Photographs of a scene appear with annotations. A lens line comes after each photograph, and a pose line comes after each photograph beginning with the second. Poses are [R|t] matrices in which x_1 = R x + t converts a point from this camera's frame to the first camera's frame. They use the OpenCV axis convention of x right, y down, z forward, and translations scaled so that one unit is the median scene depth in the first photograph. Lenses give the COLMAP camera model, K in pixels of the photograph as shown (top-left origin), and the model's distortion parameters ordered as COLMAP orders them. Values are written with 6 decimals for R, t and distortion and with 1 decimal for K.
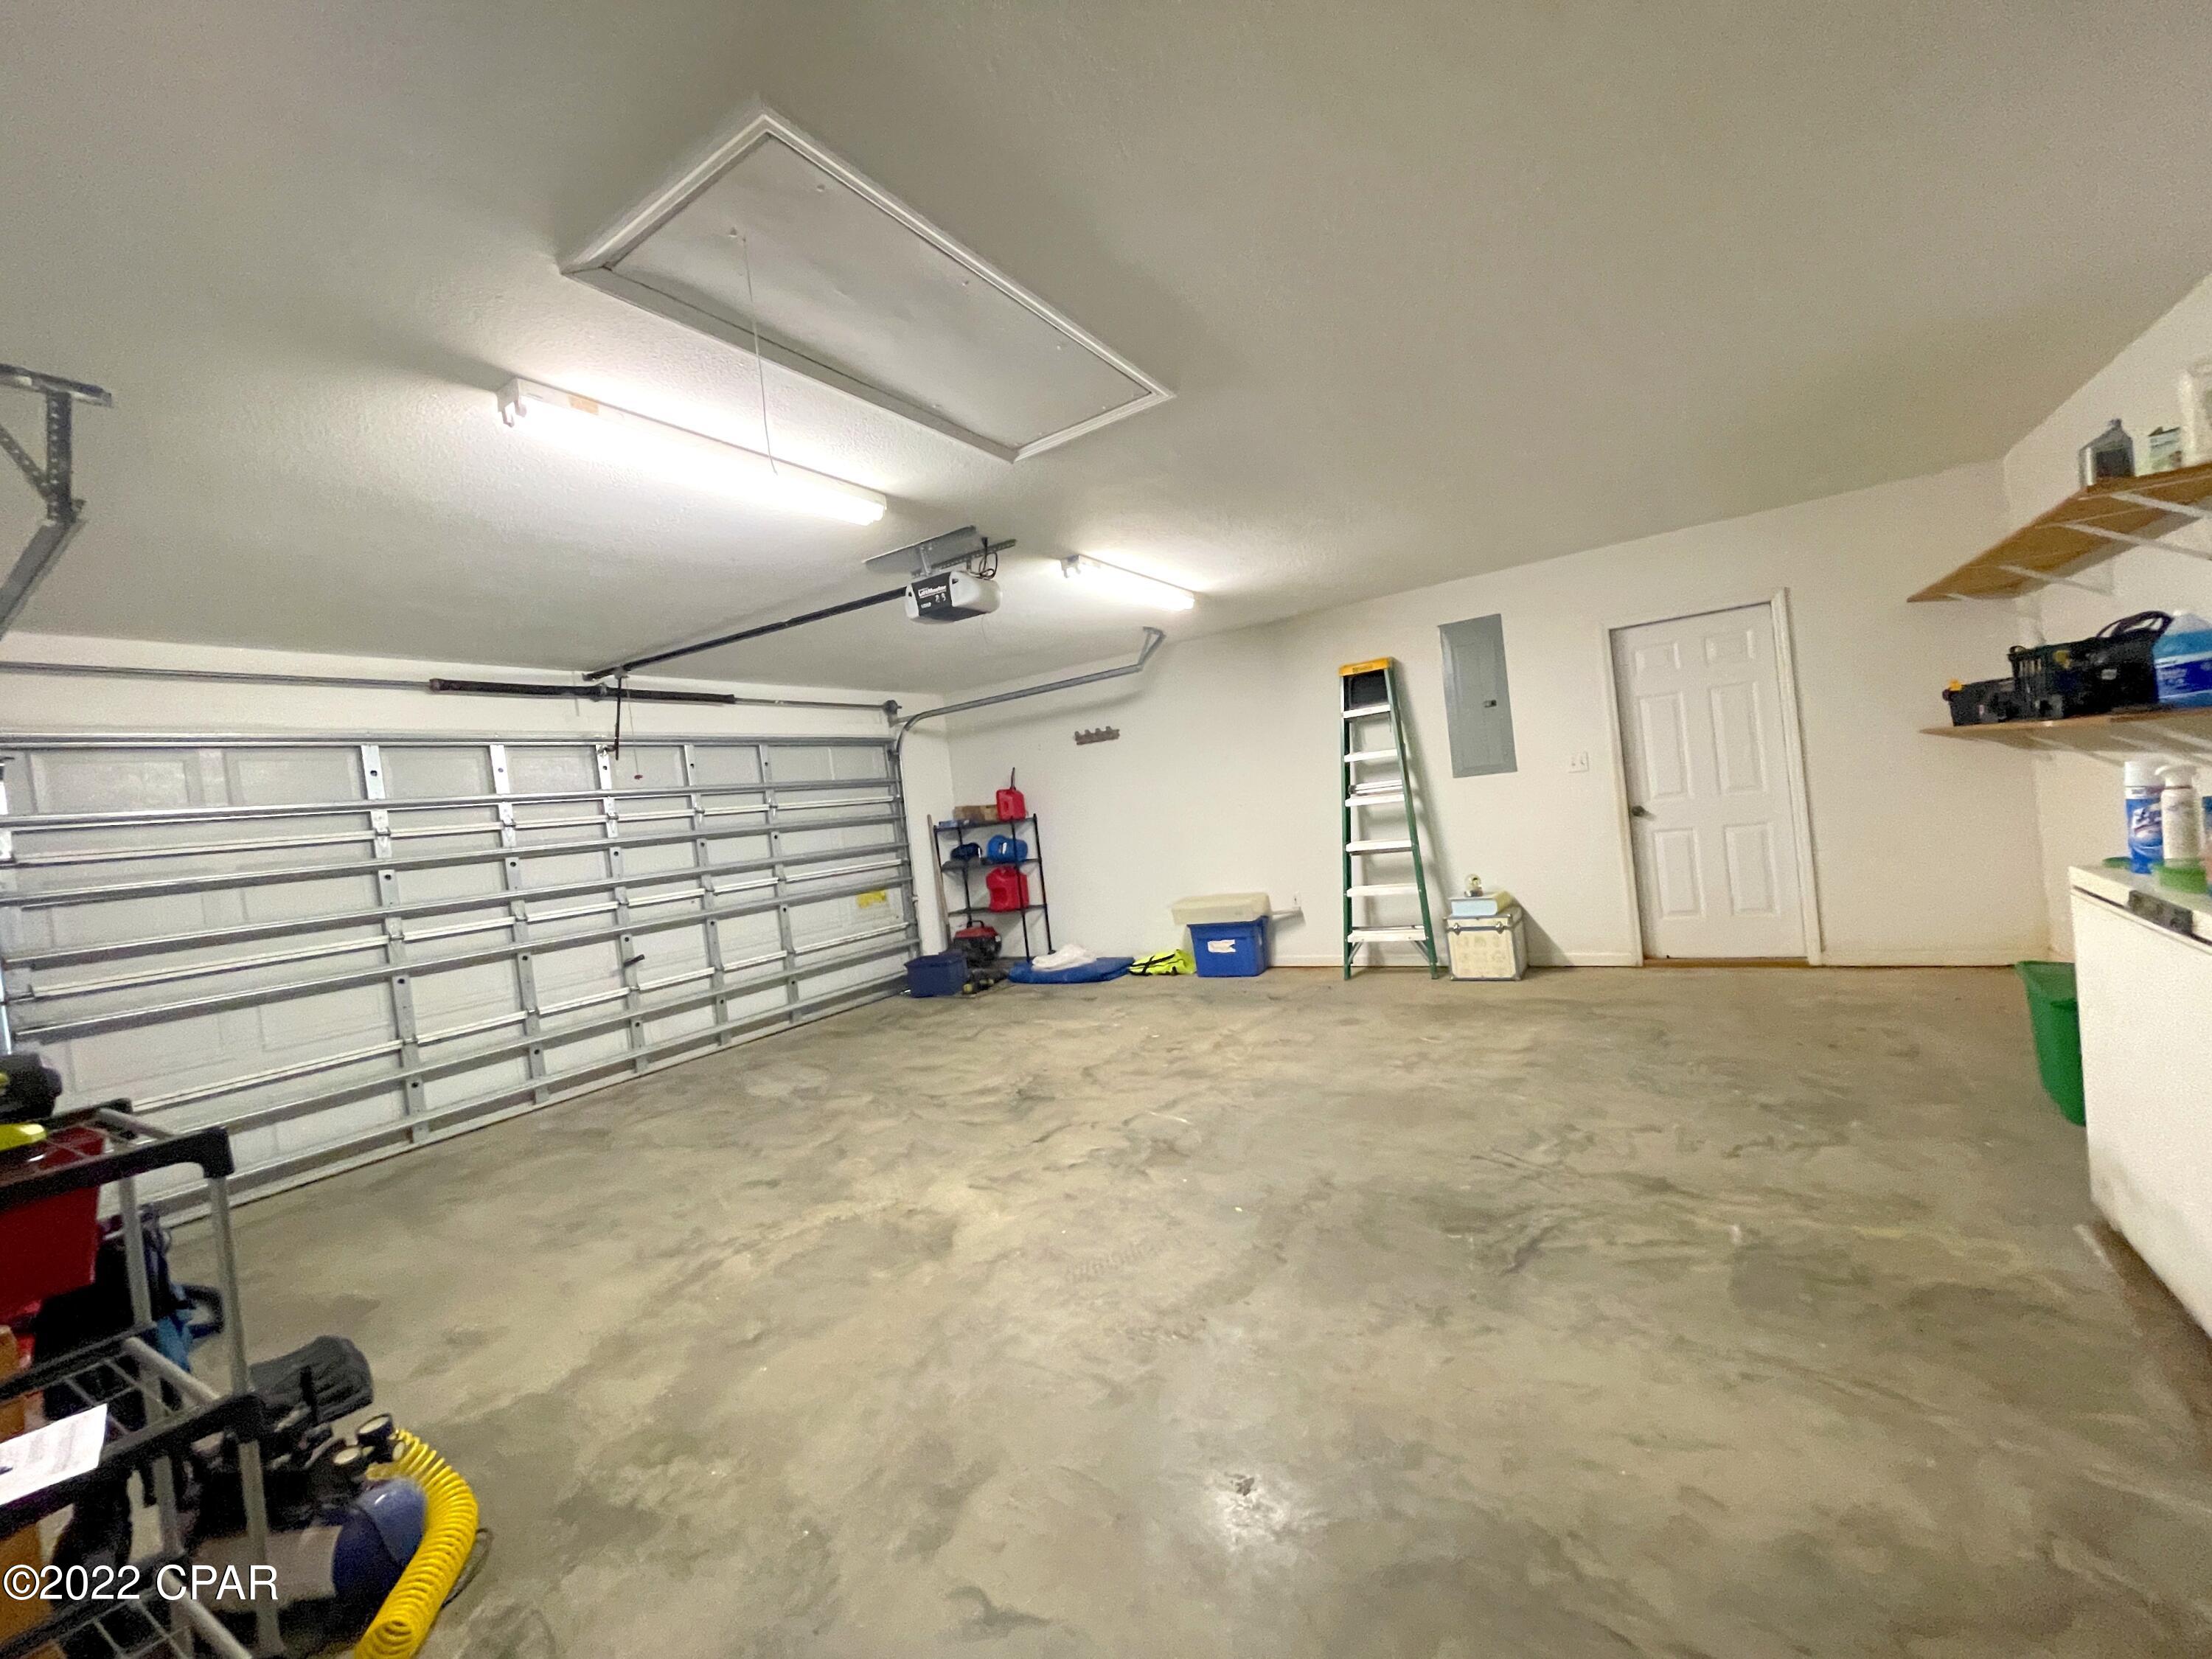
lens RADIAL K [[894.2, 0, 1109.2], [0, 894.2, 825.7], [0, 0, 1]] dist [-0.005762, 0.001040]
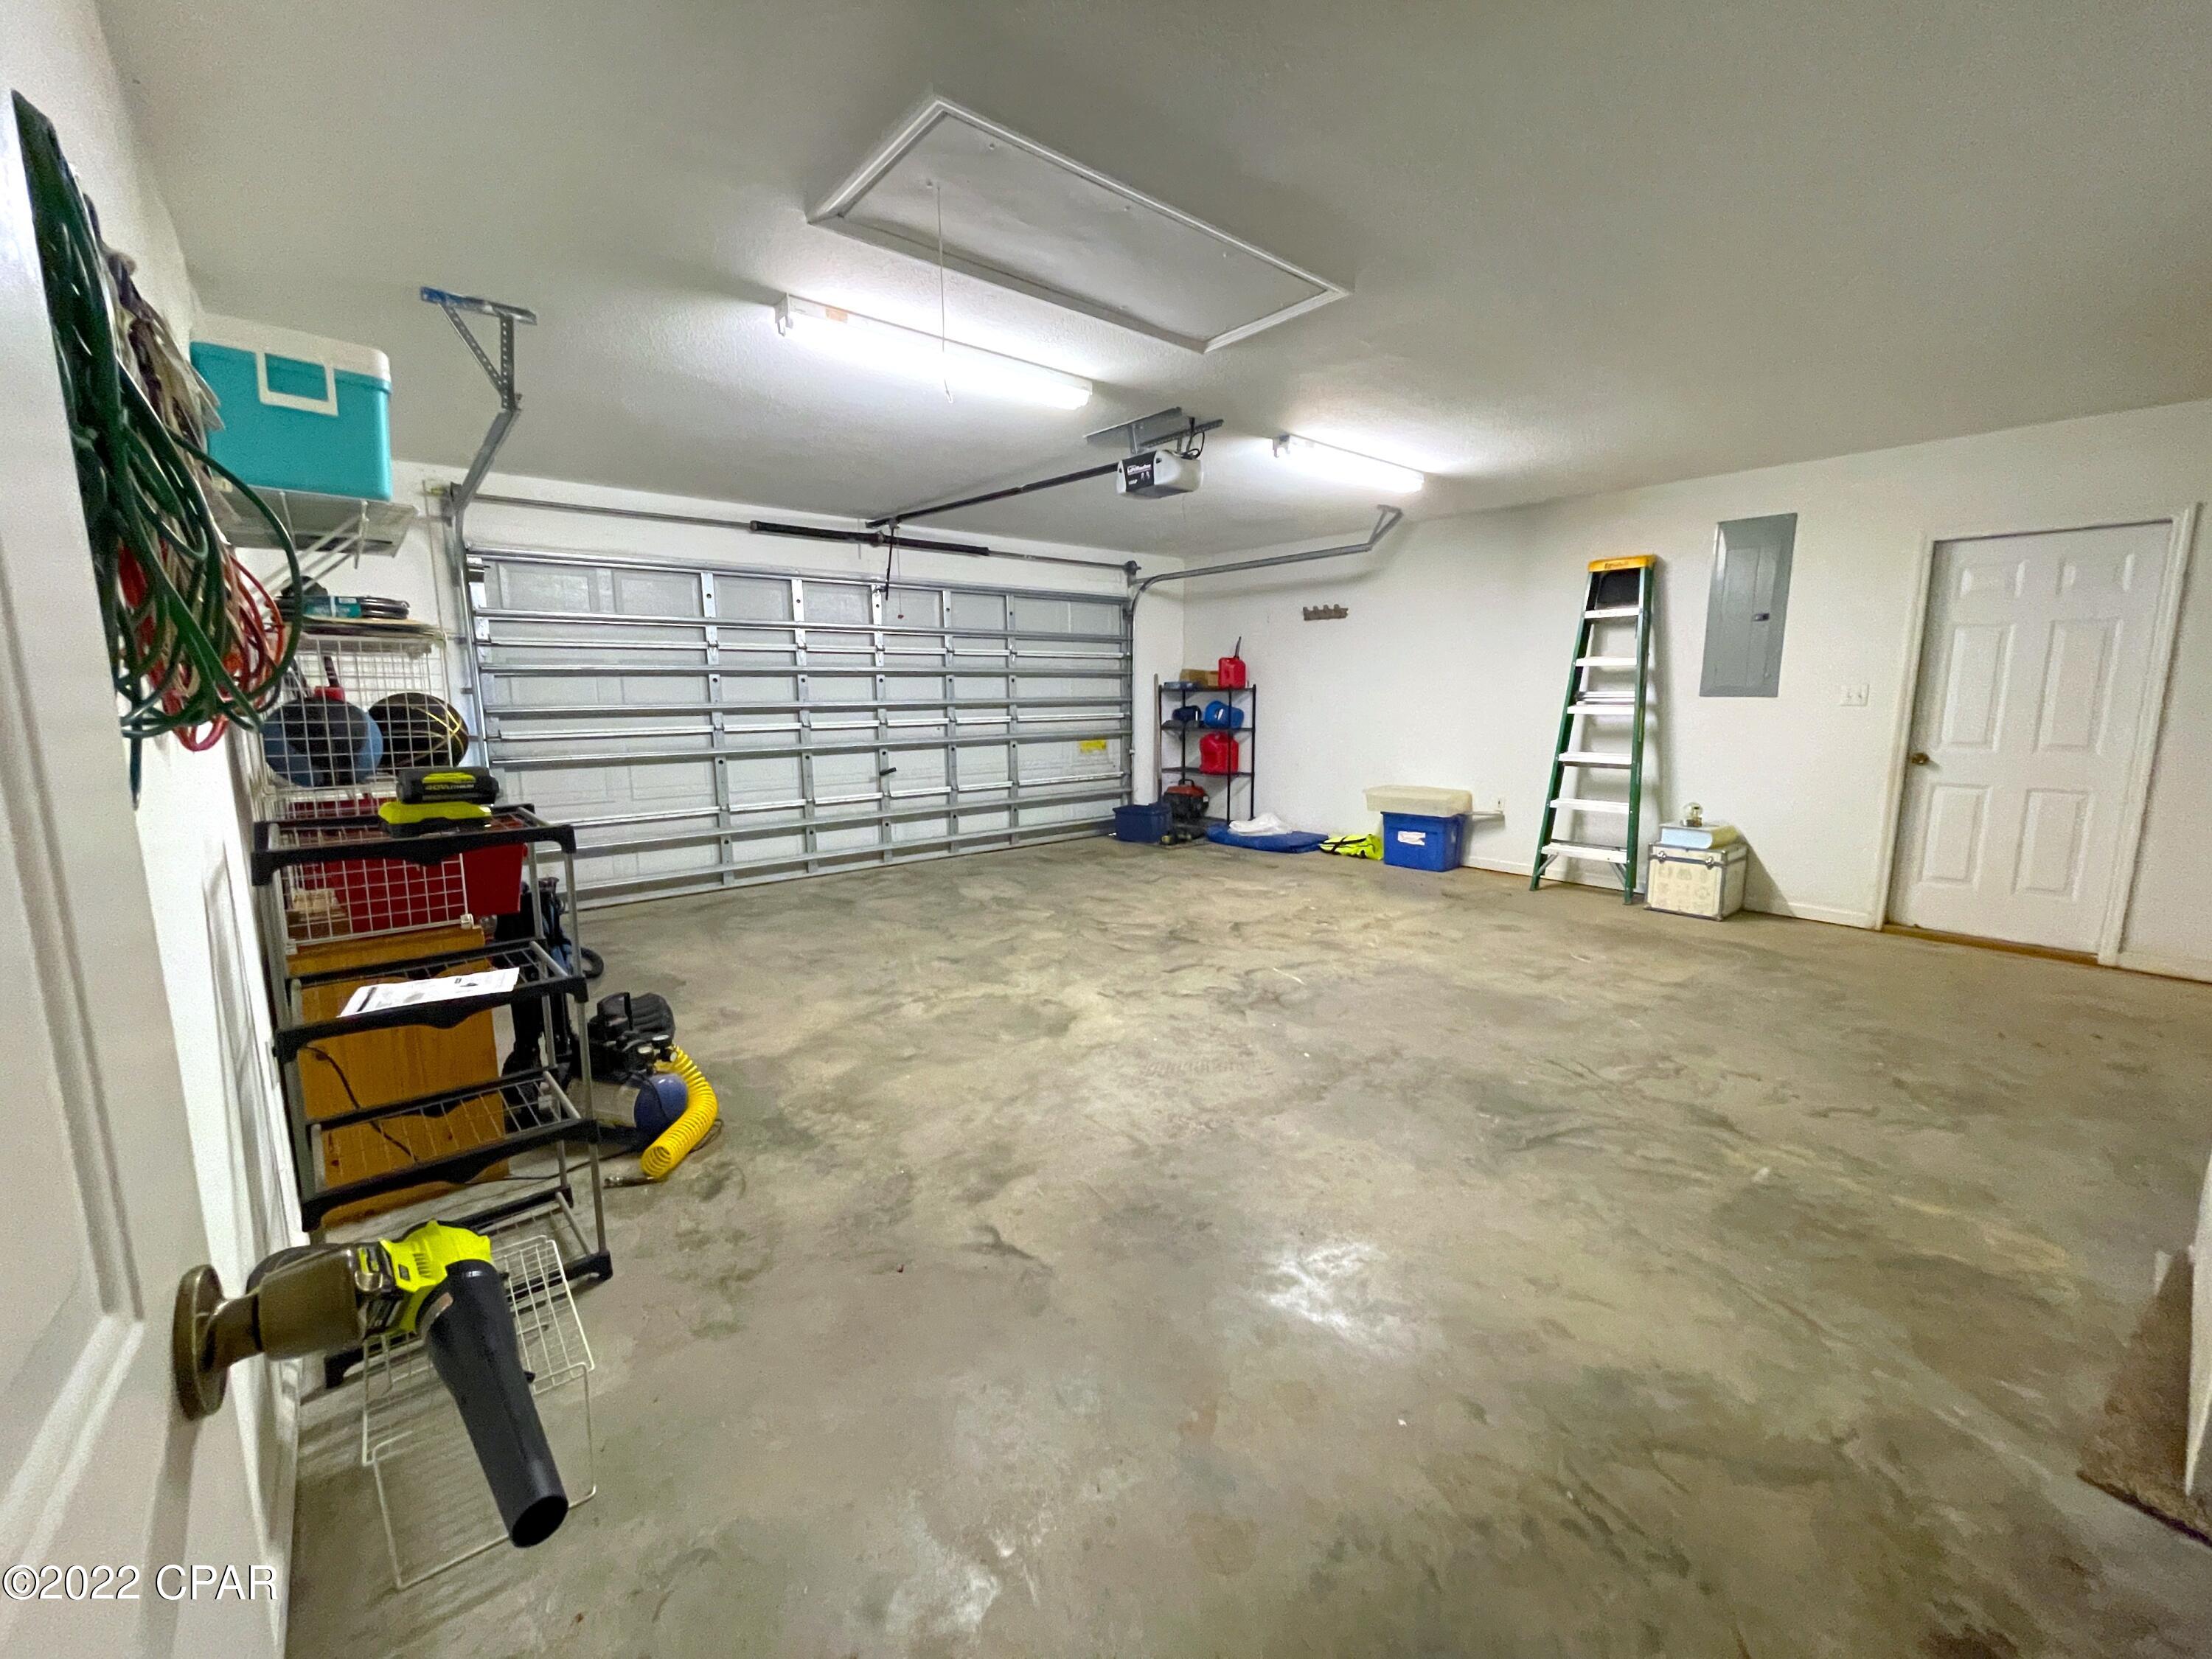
lens RADIAL K [[894.2, 0, 1107.3], [0, 894.2, 826.2], [0, 0, 1]] dist [-0.005762, 0.001040]
pose [[0.949866, 0.152677, -0.272844, 0.131199], [-0.109185, 0.979703, 0.168107, -0.017279], [0.292972, -0.129889, 0.947257, -0.094034]]
